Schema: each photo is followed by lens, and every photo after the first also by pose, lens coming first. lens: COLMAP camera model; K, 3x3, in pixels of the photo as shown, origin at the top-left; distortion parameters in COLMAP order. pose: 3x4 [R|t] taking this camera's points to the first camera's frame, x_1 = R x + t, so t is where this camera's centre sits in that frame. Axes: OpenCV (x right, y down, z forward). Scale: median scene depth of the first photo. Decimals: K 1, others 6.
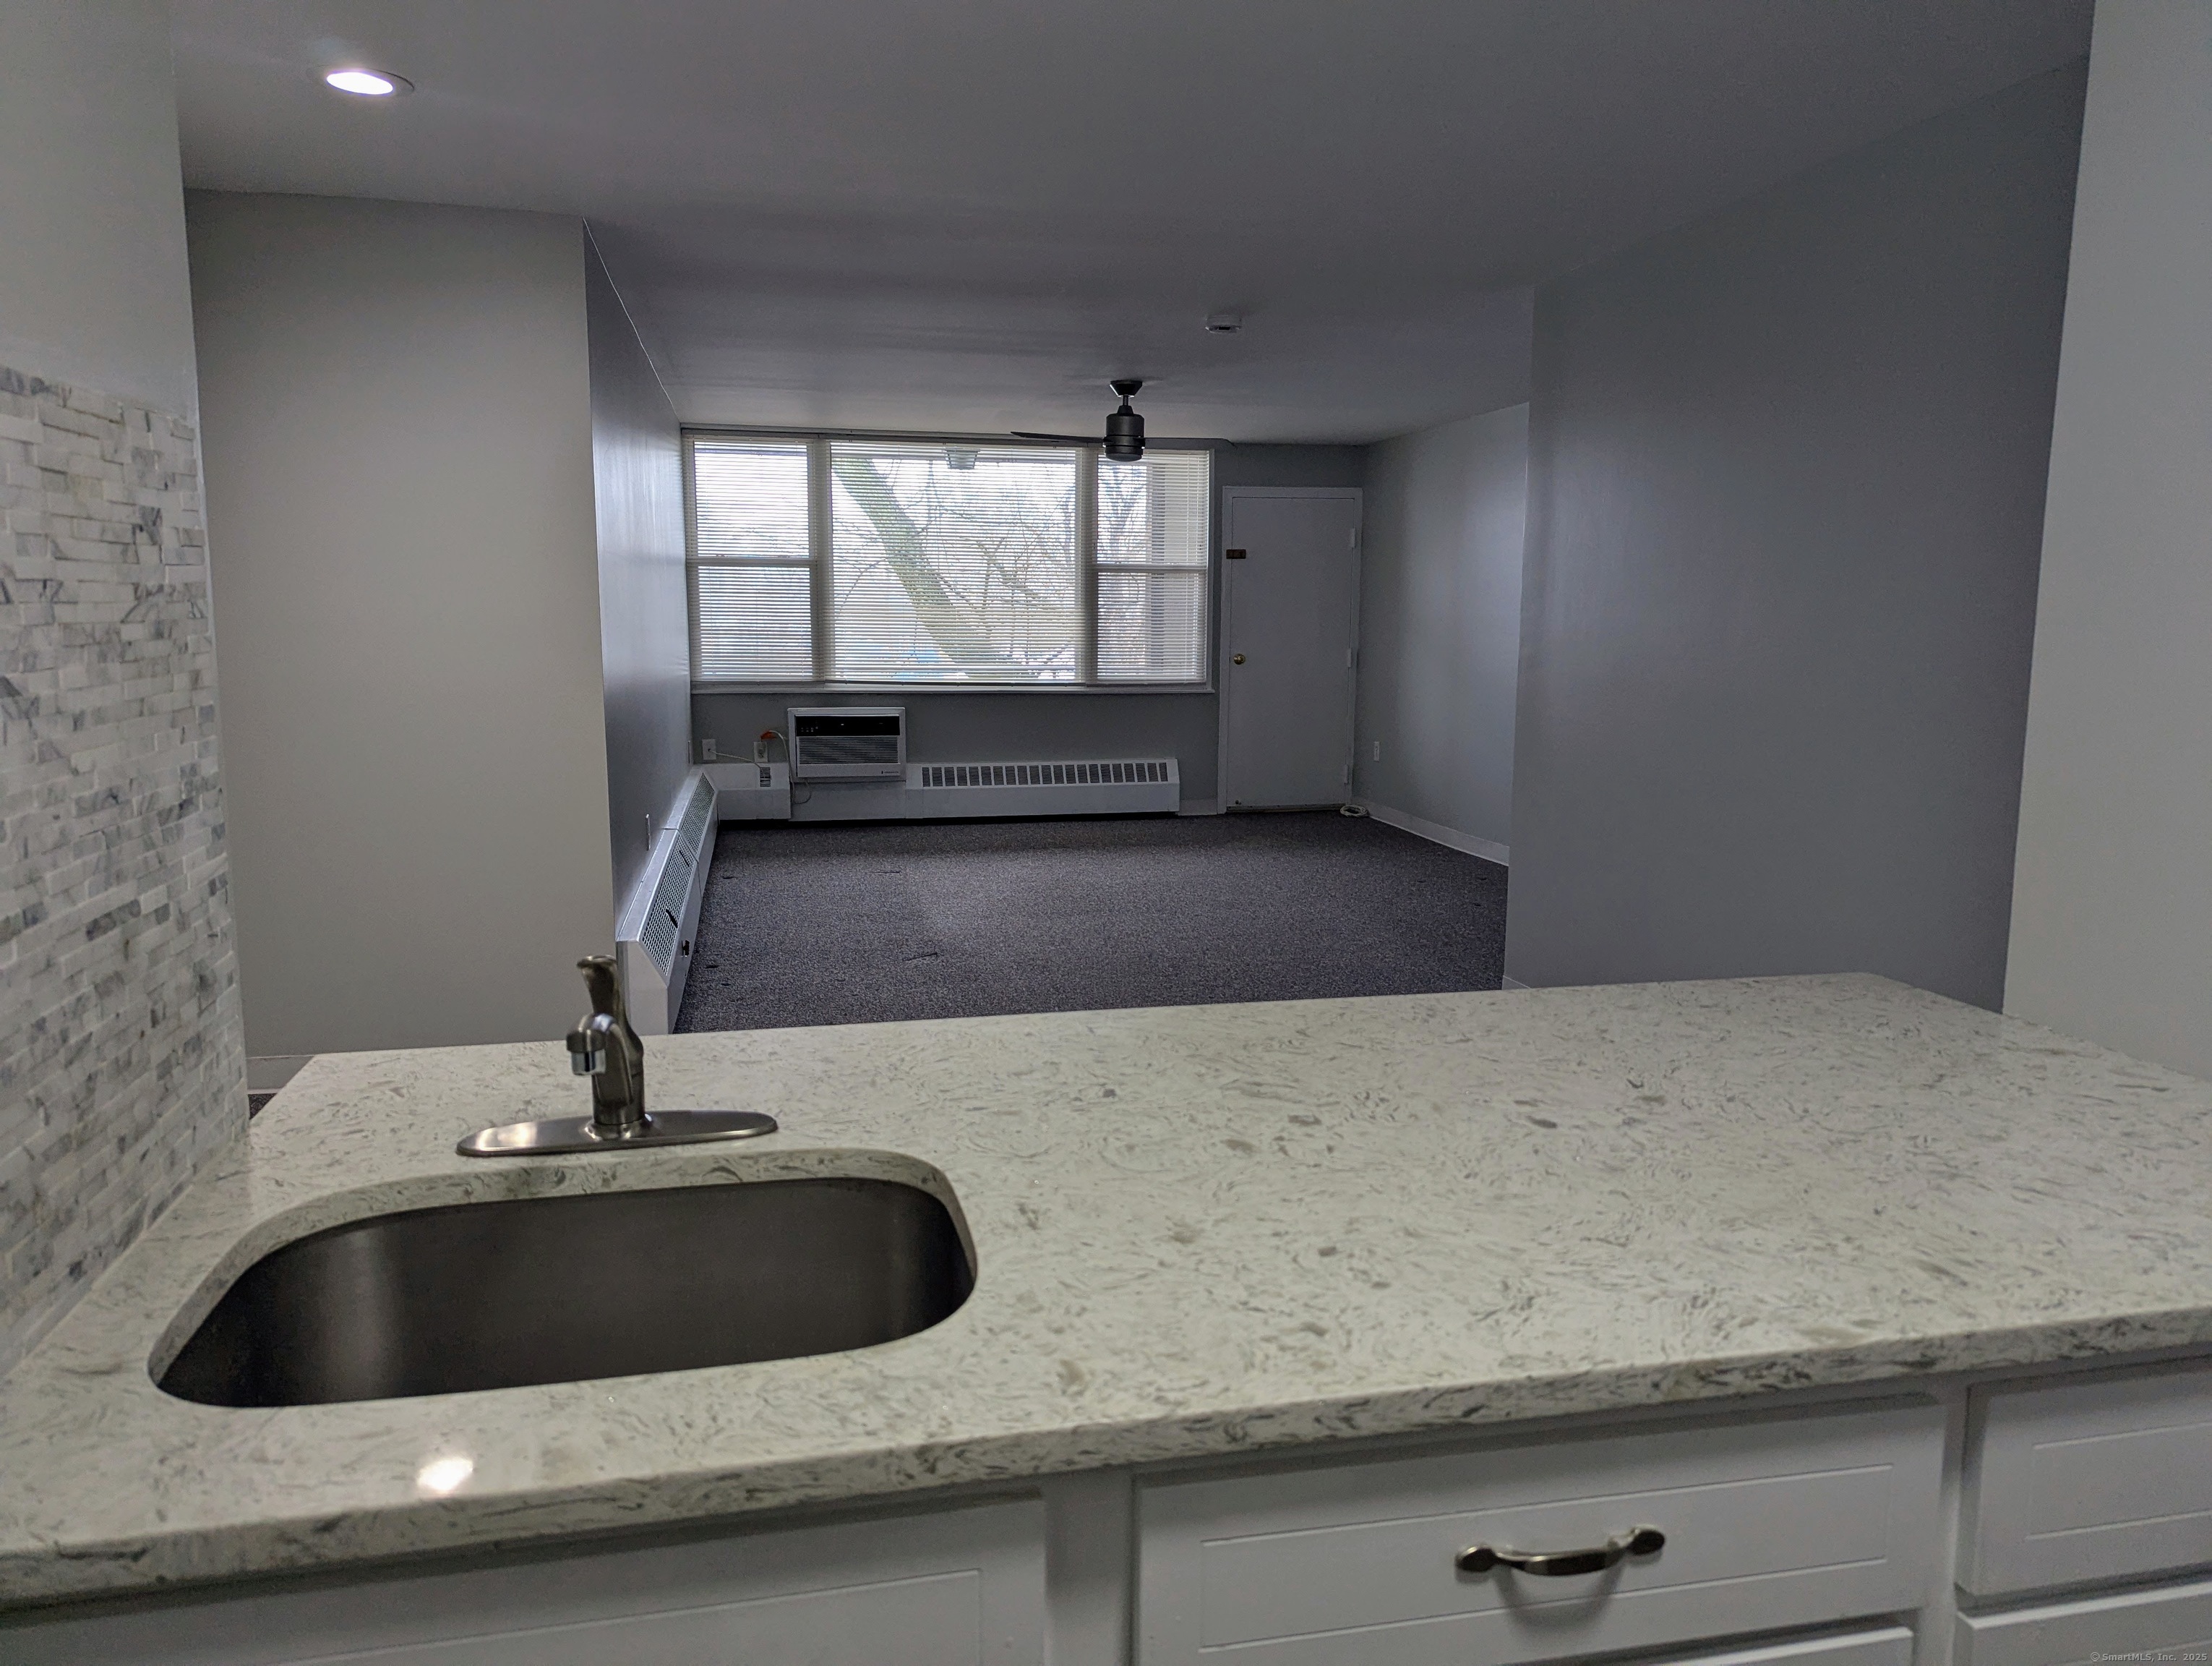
lens RADIAL K [[1549.2, 0, 1103.0], [0, 1549.2, 832.5], [0, 0, 1]] dist [0.056682, -0.050332]
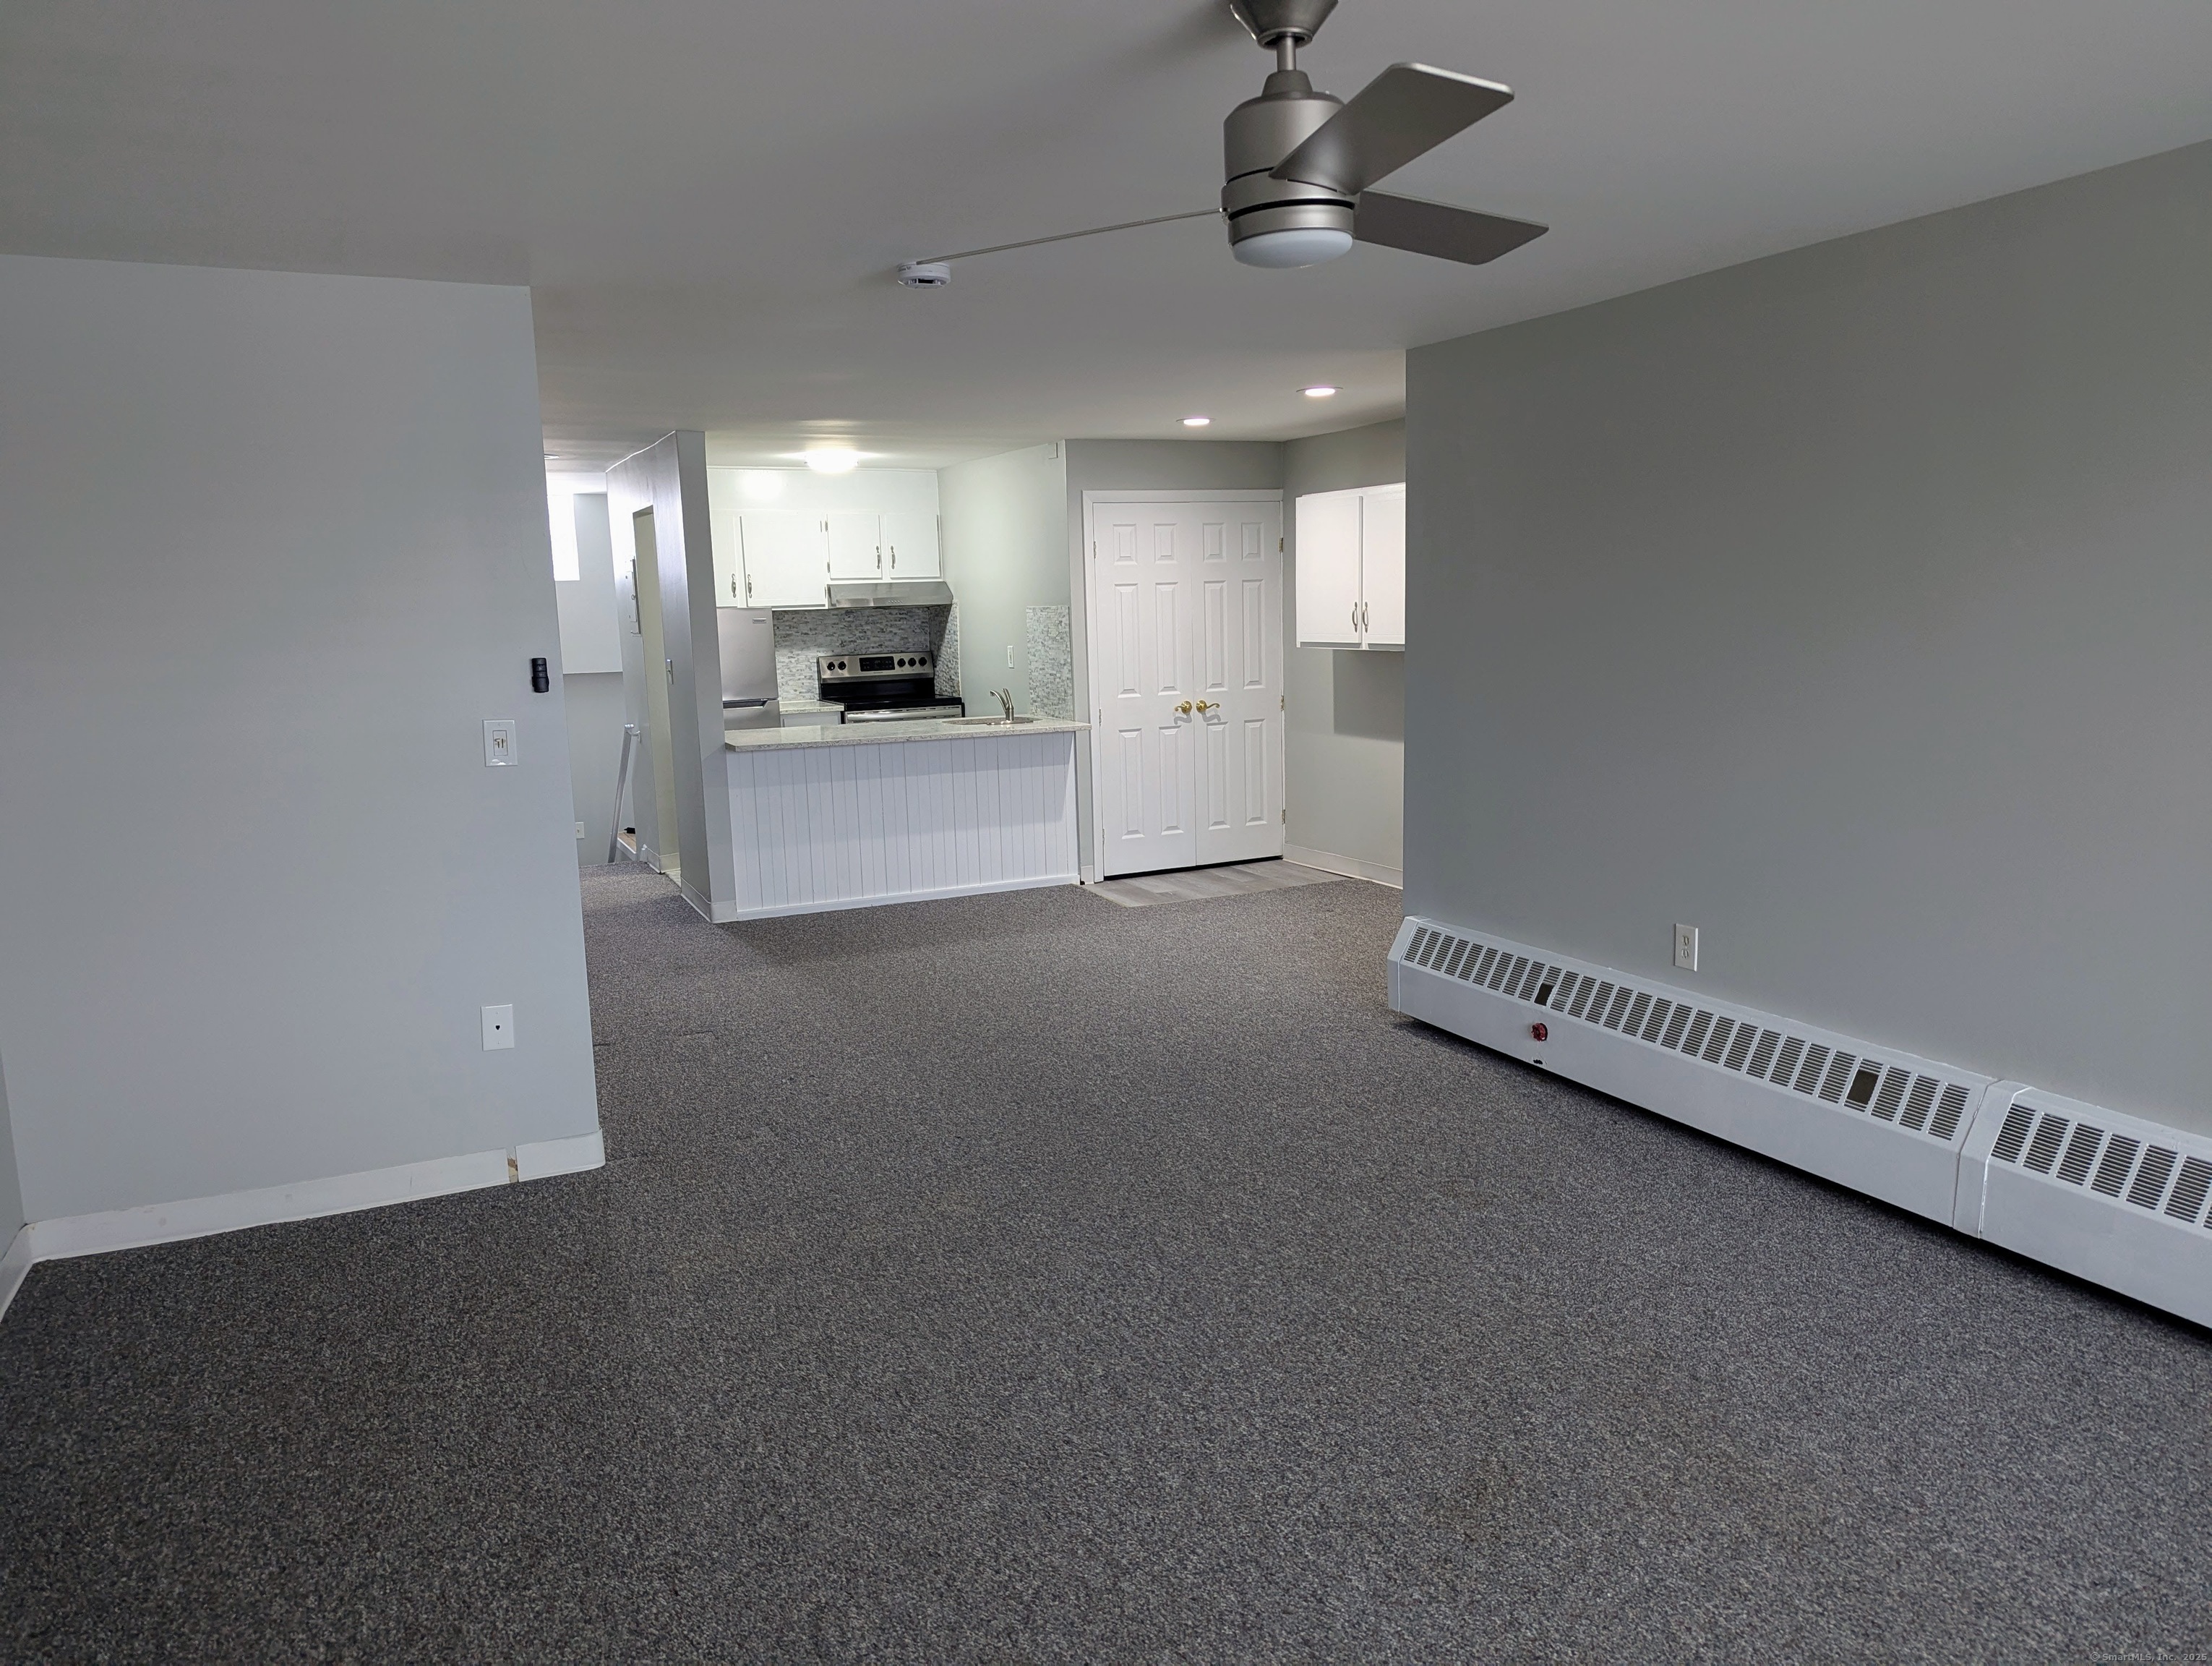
lens RADIAL K [[1549.2, 0, 1117.9], [0, 1549.2, 851.8], [0, 0, 1]] dist [0.056682, -0.050332]
pose [[-0.974539, 0.054239, -0.217560, 0.479661], [-0.013944, 0.953762, 0.300239, -0.884936], [0.223786, 0.295628, -0.928722, 5.293533]]
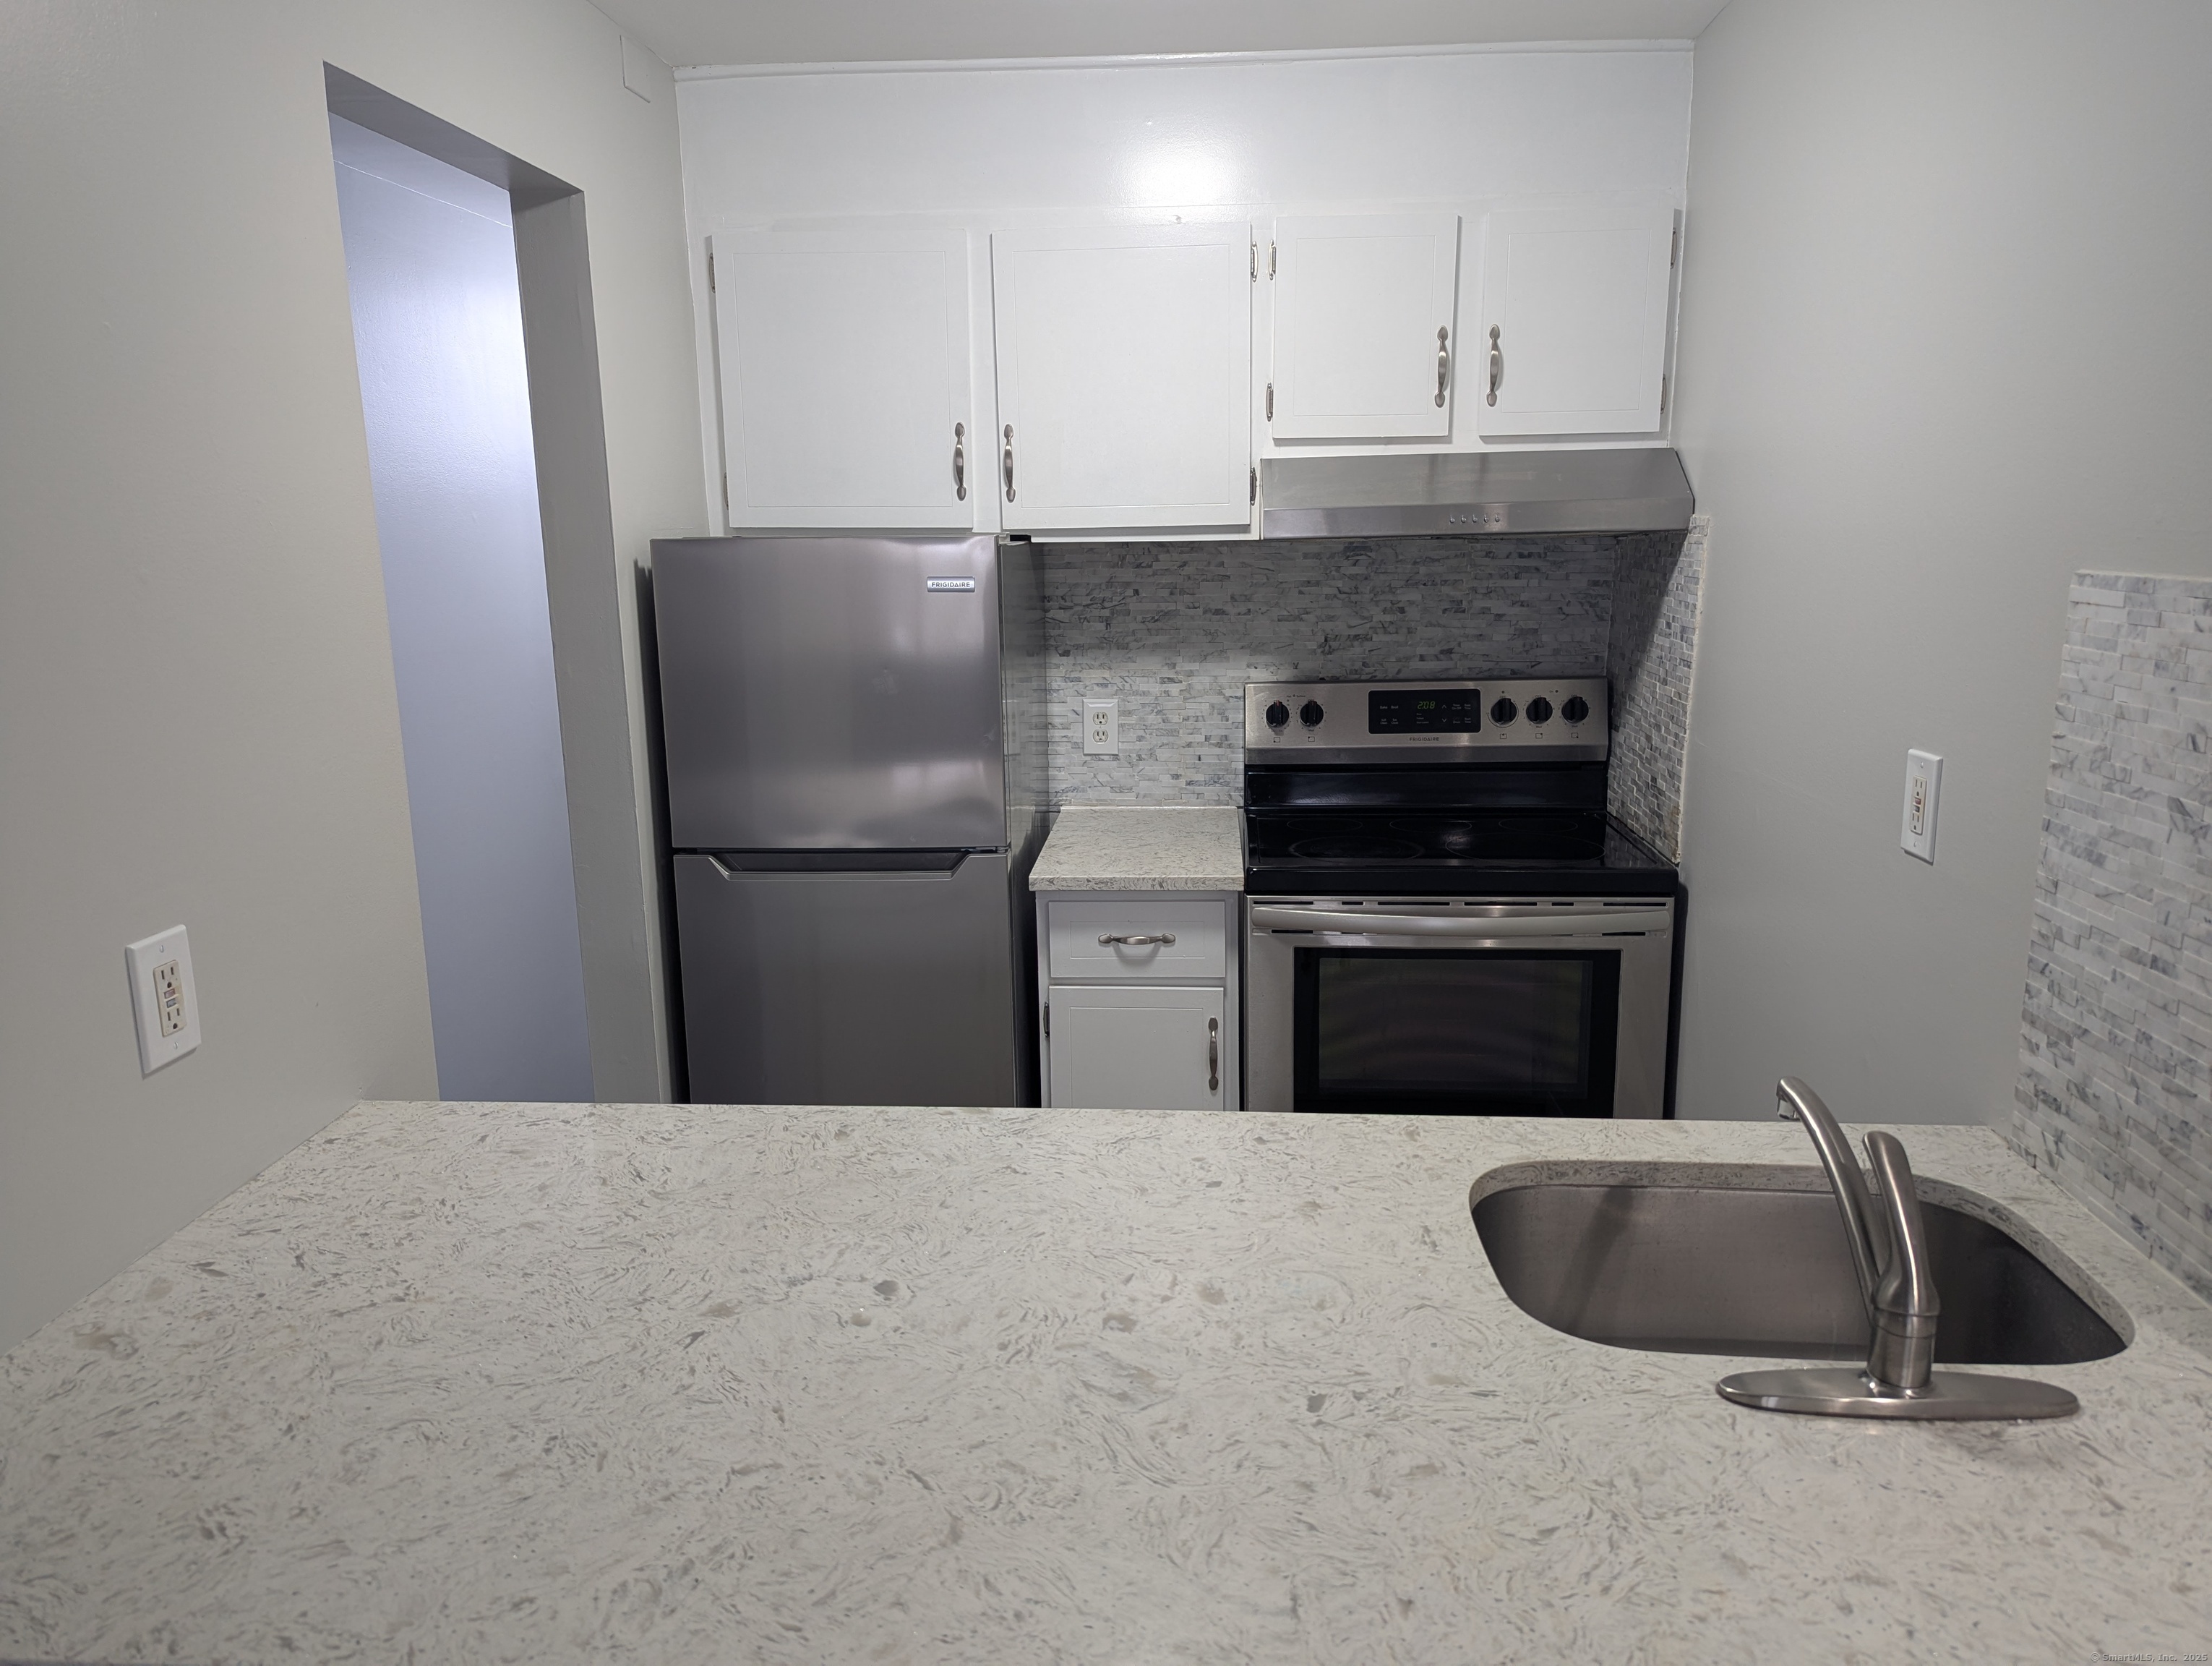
lens RADIAL K [[1549.2, 0, 1096.0], [0, 1549.2, 848.1], [0, 0, 1]] dist [0.056682, -0.050332]
pose [[-0.959868, -0.056184, 0.274768, -0.078445], [0.045728, 0.935263, 0.350986, -0.329909], [-0.276700, 0.349465, -0.895160, 1.400868]]
